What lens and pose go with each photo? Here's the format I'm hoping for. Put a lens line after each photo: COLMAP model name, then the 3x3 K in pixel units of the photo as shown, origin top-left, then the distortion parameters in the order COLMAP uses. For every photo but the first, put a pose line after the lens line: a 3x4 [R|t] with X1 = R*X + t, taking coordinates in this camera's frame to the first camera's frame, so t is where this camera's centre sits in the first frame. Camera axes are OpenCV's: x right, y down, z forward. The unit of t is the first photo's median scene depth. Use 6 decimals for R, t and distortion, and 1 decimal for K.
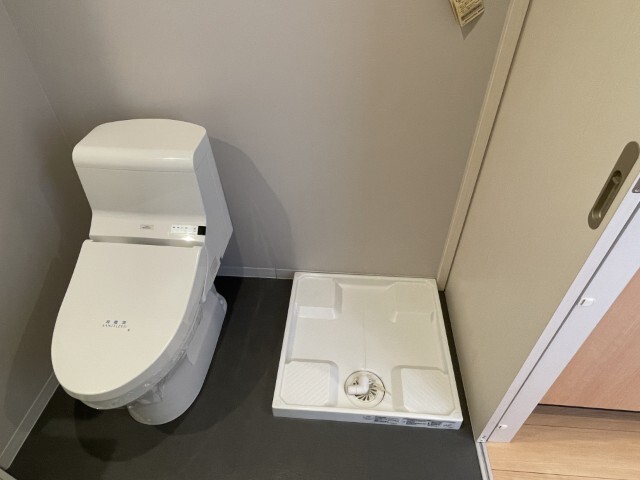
lens RADIAL K [[394.9, 0, 320.0], [0, 394.9, 240.0], [0, 0, 1]] dist [-0.003285, -0.000197]
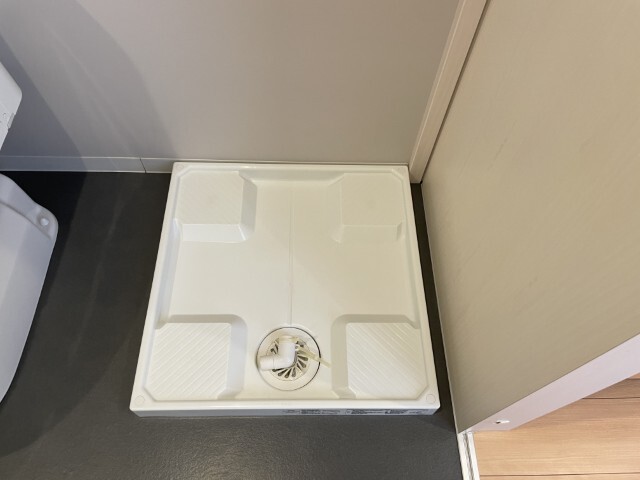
lens RADIAL K [[472.9, 0, 320.0], [0, 472.9, 240.0], [0, 0, 1]] dist [0.019502, -0.003362]
pose [[0.994657, -0.053887, 0.088056, 0.104658], [0.022693, 0.946220, 0.322726, -0.040044], [-0.100711, -0.319004, 0.942387, 0.340847]]
